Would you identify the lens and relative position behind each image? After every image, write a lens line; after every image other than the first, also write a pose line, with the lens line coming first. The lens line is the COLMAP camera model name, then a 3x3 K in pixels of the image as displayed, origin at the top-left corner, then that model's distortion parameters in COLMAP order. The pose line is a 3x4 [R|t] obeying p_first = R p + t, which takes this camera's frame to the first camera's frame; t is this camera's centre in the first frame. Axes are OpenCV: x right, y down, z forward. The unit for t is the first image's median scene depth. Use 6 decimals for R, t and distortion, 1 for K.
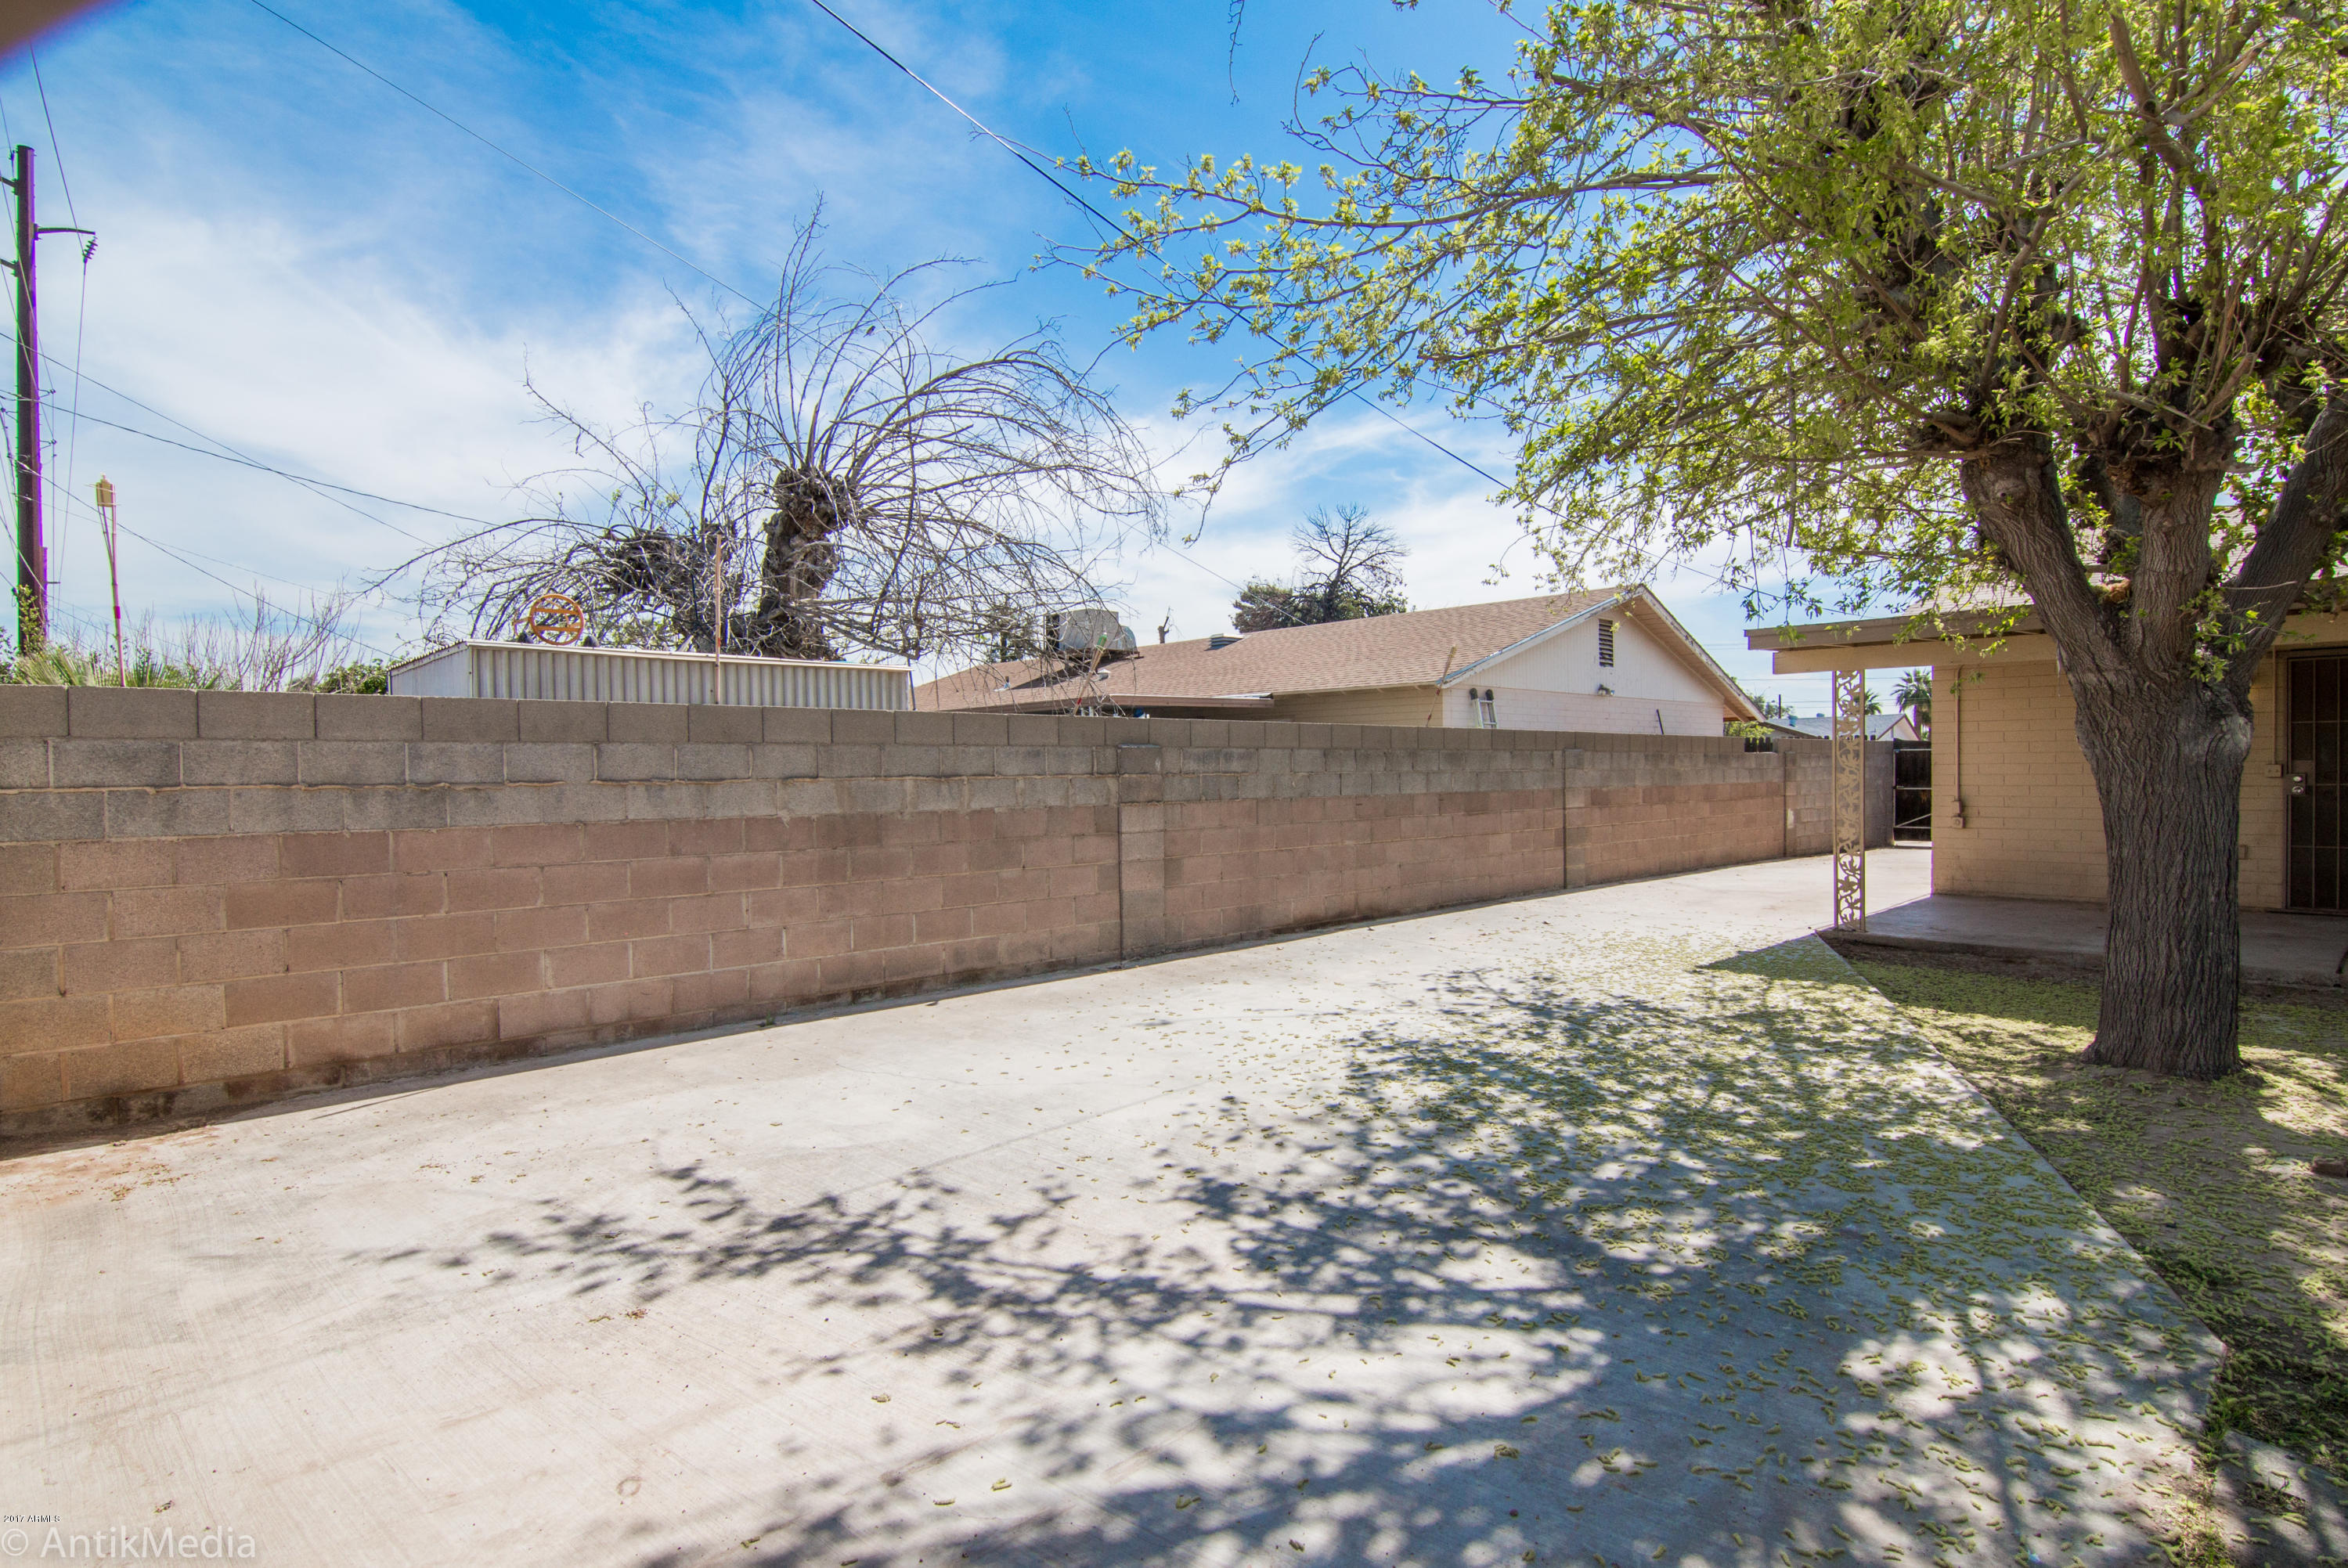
lens RADIAL K [[1207.6, 0, 1184.2], [0, 1207.6, 777.0], [0, 0, 1]] dist [0.000315, -0.010125]
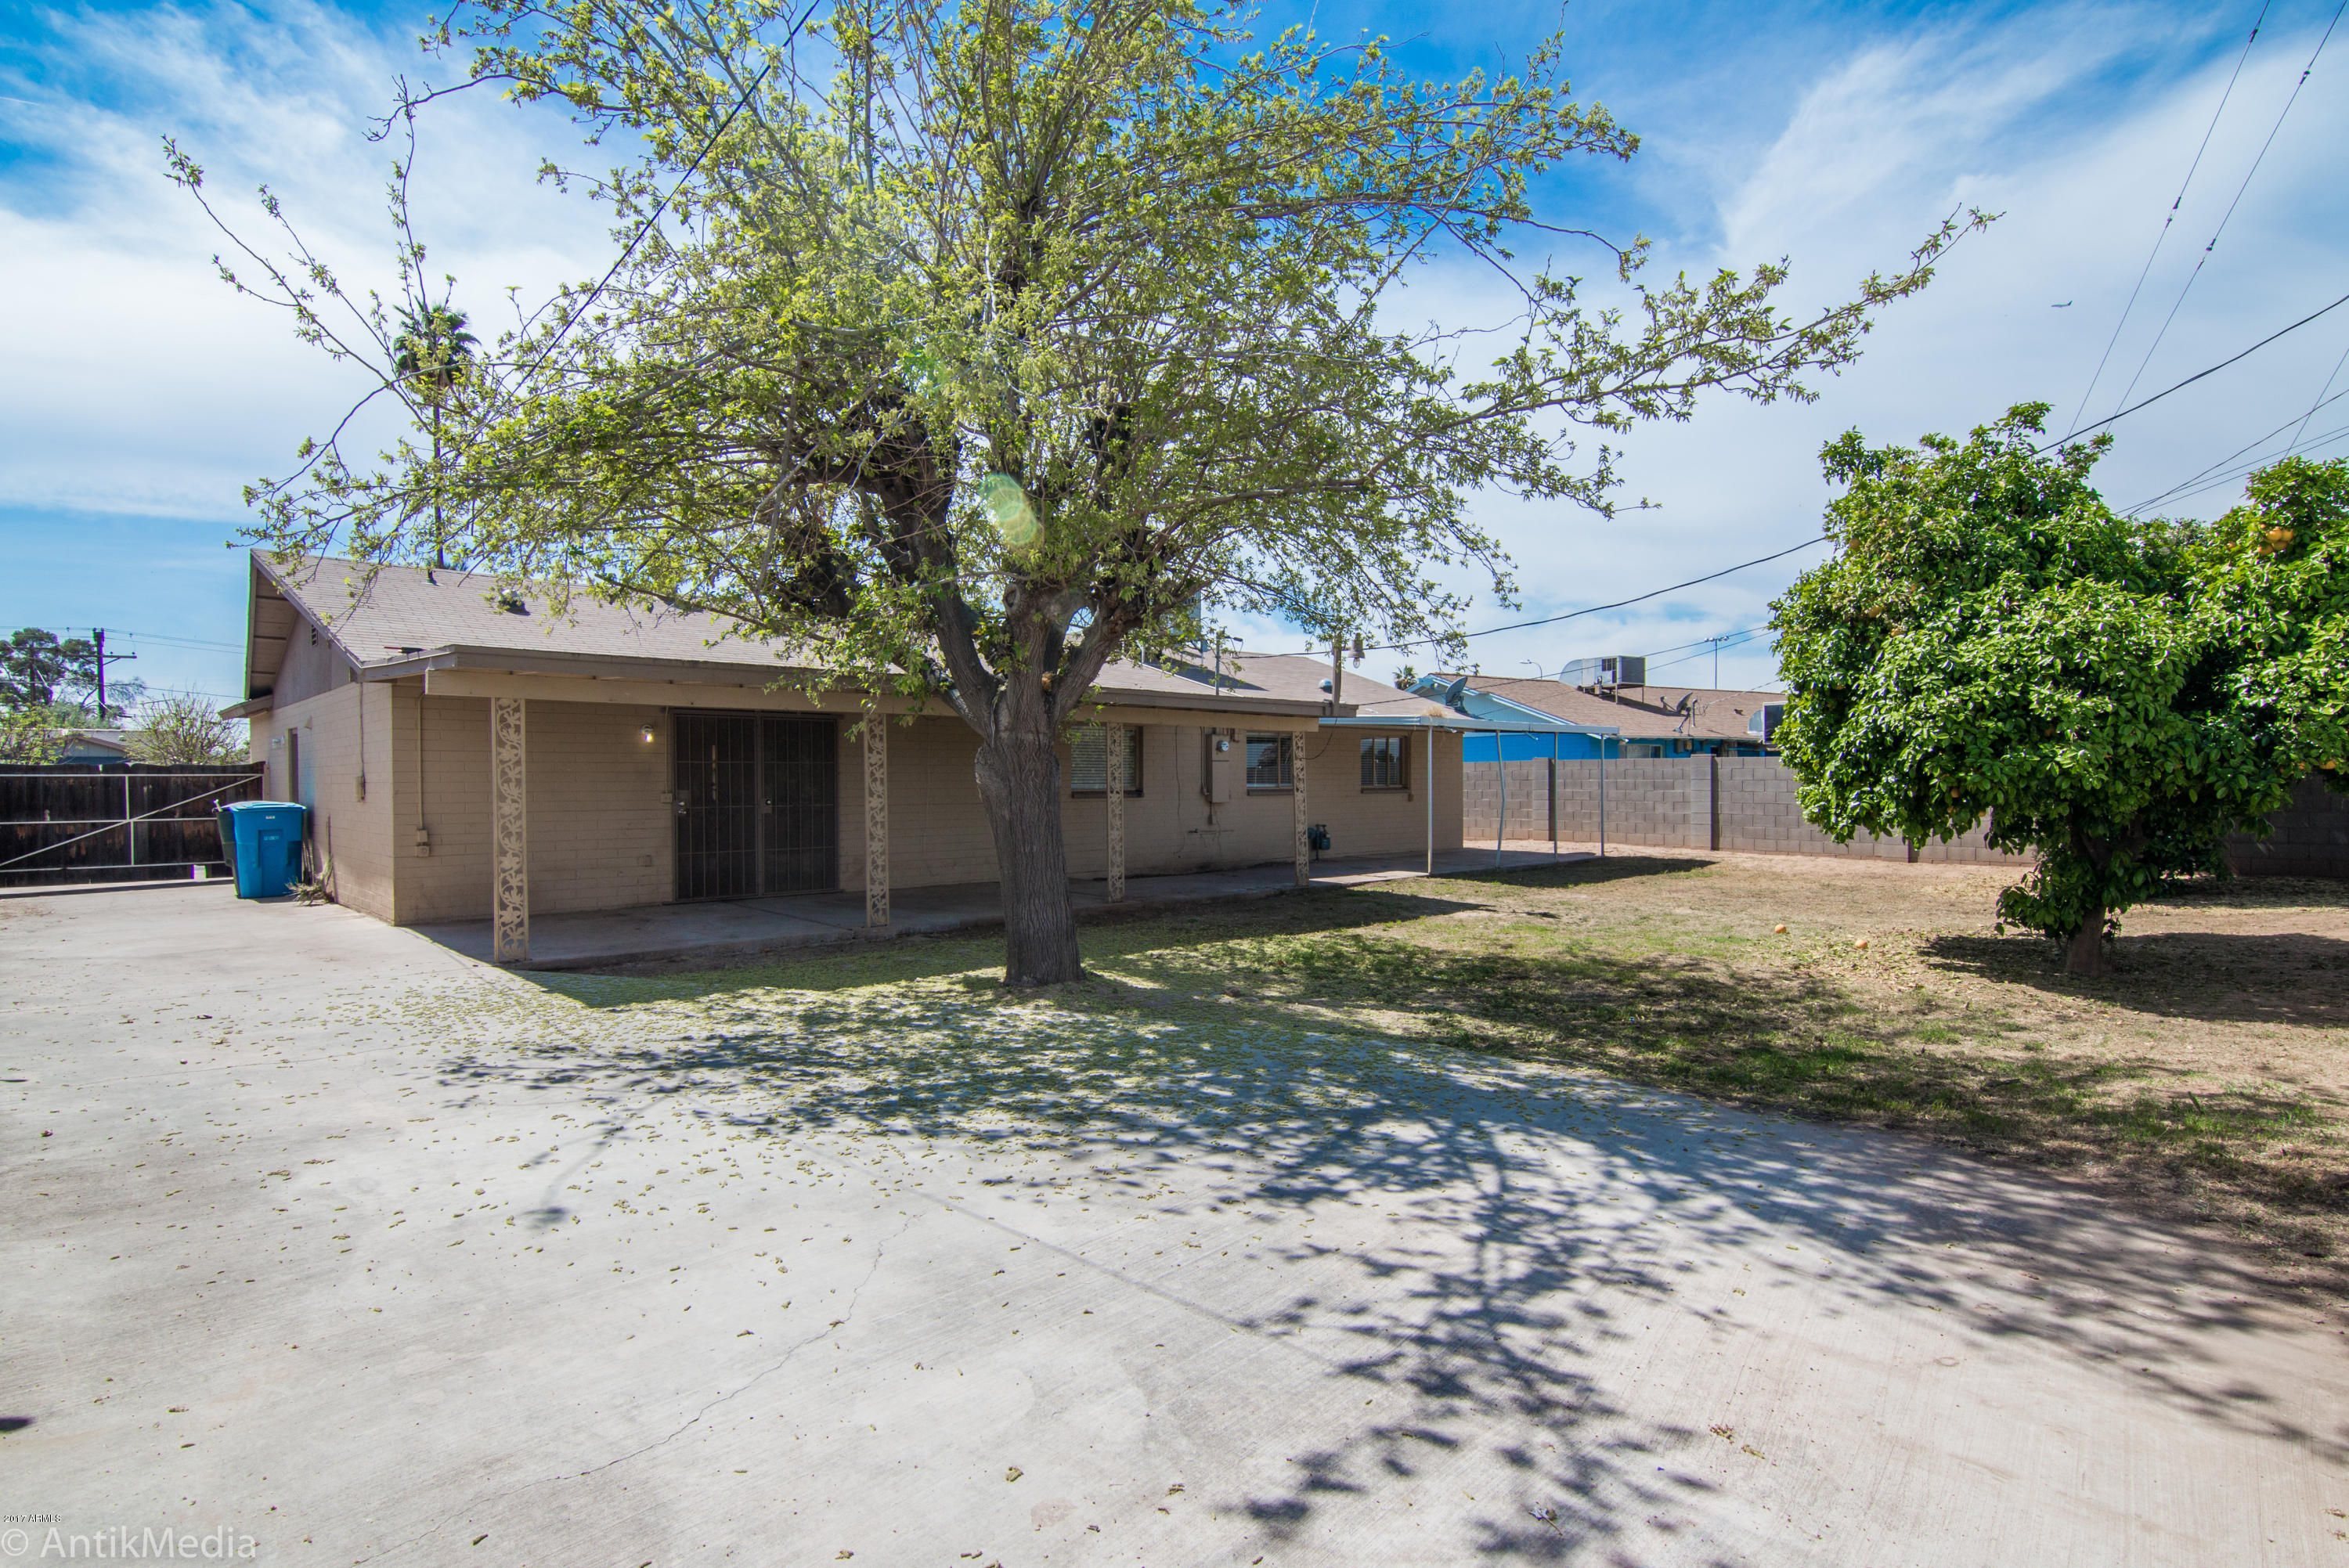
lens RADIAL K [[1208.0, 0, 1174.2], [0, 1208.0, 785.3], [0, 0, 1]] dist [0.000315, -0.010125]
pose [[-0.032282, 0.006765, 0.999456, -1.129863], [0.011246, 0.999916, -0.006405, -0.011110], [-0.999416, 0.011034, -0.032356, 1.225813]]
